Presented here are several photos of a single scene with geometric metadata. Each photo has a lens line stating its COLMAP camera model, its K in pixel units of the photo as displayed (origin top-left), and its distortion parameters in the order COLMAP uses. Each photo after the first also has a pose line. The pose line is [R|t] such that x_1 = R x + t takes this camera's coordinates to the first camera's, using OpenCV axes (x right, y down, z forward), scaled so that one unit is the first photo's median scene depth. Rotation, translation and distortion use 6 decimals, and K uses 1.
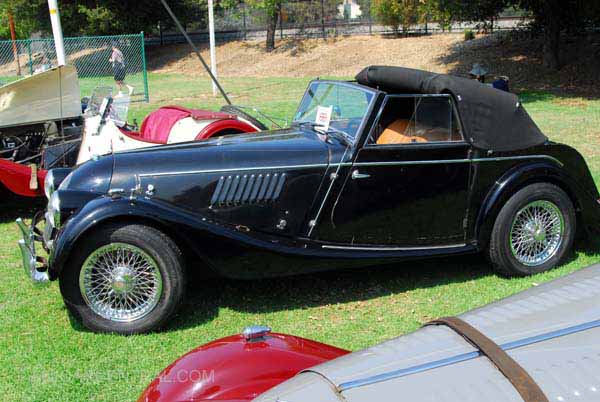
lens RADIAL K [[737.9, 0, 299.7], [0, 737.9, 198.2], [0, 0, 1]] dist [-0.133828, 0.000000]
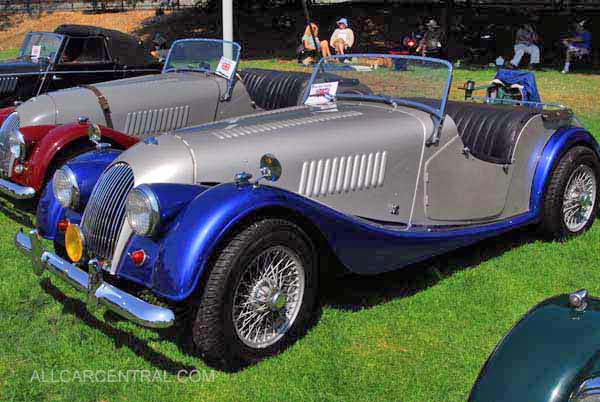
lens RADIAL K [[737.9, 0, 301.9], [0, 737.9, 198.4], [0, 0, 1]] dist [-0.133828, 0.000000]
pose [[0.925232, -0.061580, 0.374370, -0.010203], [0.050629, 0.997955, 0.039027, 0.045006], [-0.376008, -0.017155, 0.926458, -0.188226]]
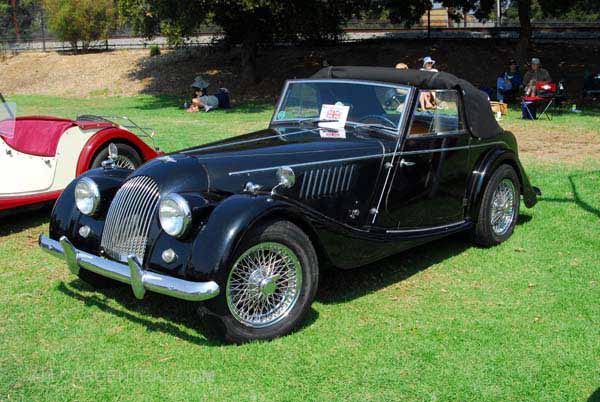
lens RADIAL K [[737.9, 0, 298.6], [0, 737.9, 201.7], [0, 0, 1]] dist [-0.133828, 0.000000]
pose [[0.875872, -0.075922, 0.476533, -0.106930], [0.085970, 0.996297, 0.000717, 0.001965], [-0.474823, 0.040340, 0.879156, 0.022837]]
